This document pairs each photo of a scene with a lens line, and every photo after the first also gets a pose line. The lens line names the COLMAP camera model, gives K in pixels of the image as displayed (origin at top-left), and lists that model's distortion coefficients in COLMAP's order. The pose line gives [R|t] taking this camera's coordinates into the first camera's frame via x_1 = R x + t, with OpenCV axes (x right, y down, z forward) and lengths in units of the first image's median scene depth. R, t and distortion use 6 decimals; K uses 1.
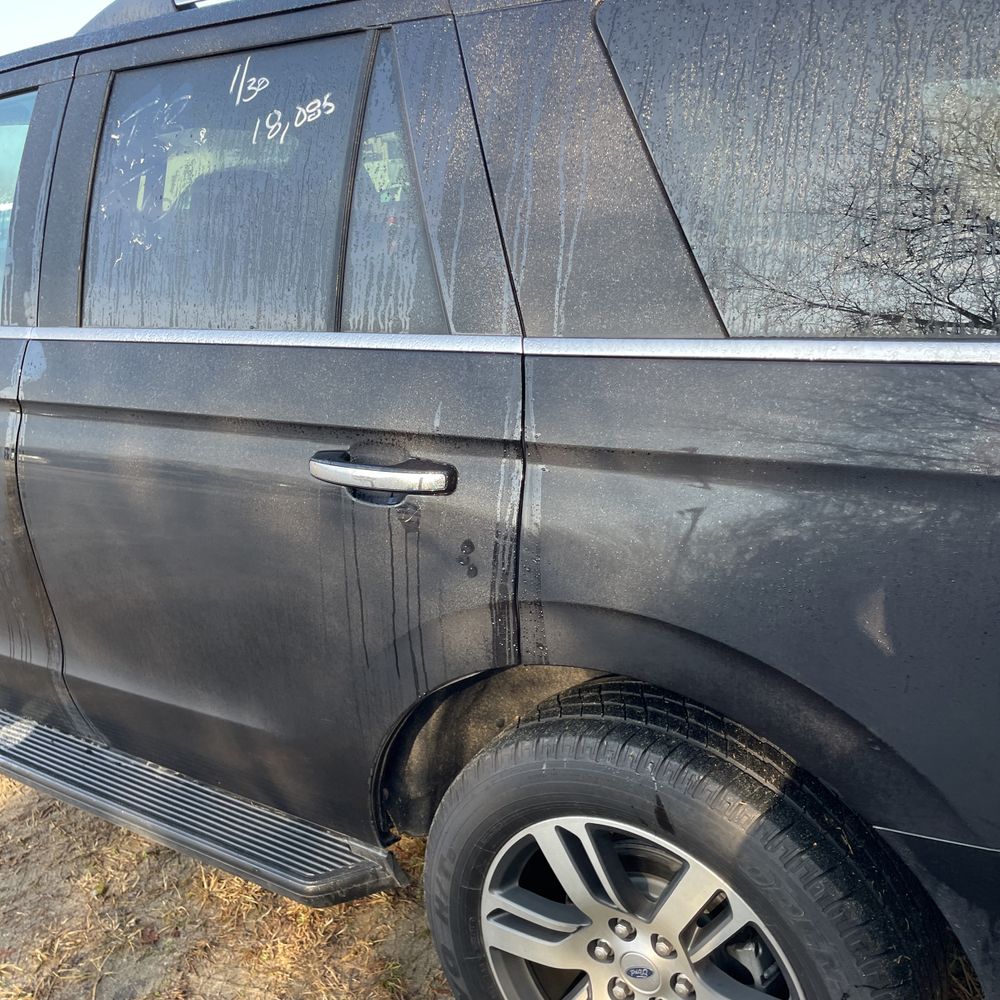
lens RADIAL K [[1040.7, 0, 500.5], [0, 1040.7, 539.5], [0, 0, 1]] dist [0.052817, -0.040164]
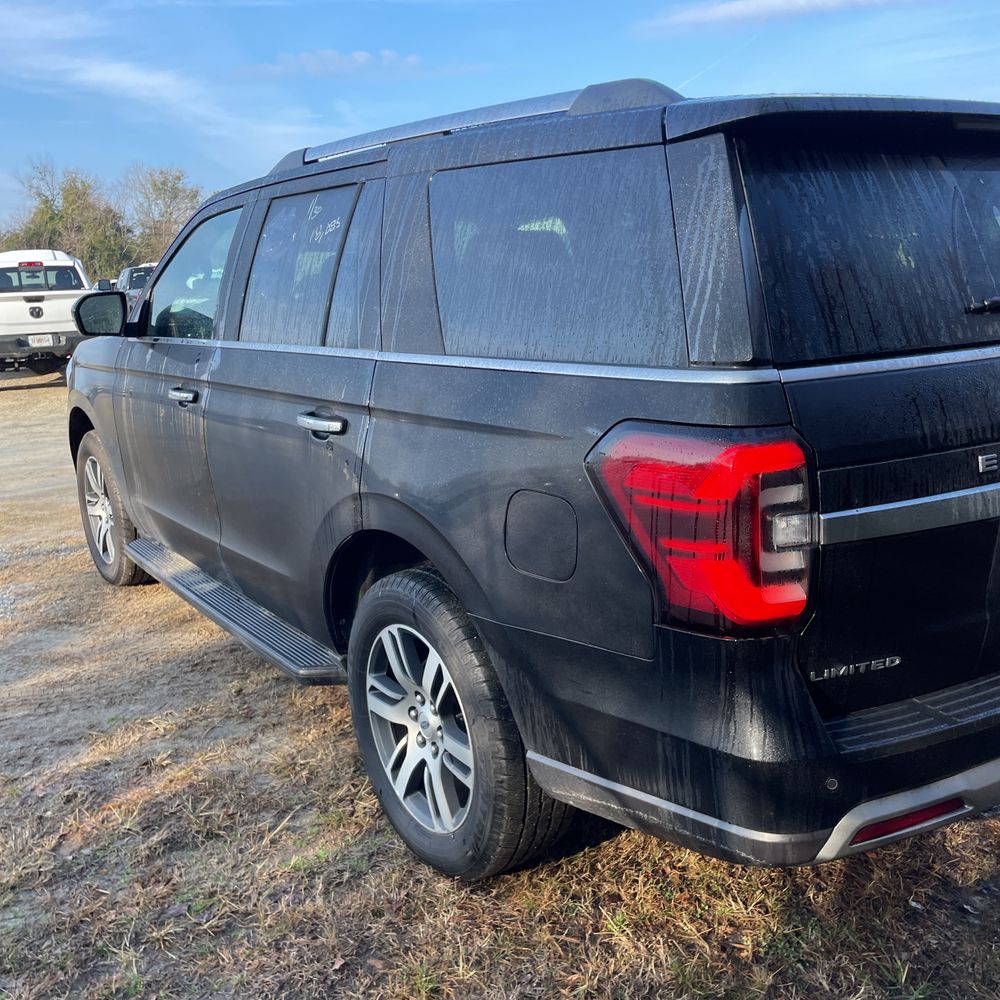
lens RADIAL K [[1009.7, 0, 500.0], [0, 1009.7, 500.0], [0, 0, 1]] dist [0.098274, -0.116558]
pose [[0.933332, 0.091779, -0.347086, 0.765707], [-0.115420, 0.992155, -0.048017, 0.113486], [0.339956, 0.084877, 0.936603, -0.517817]]
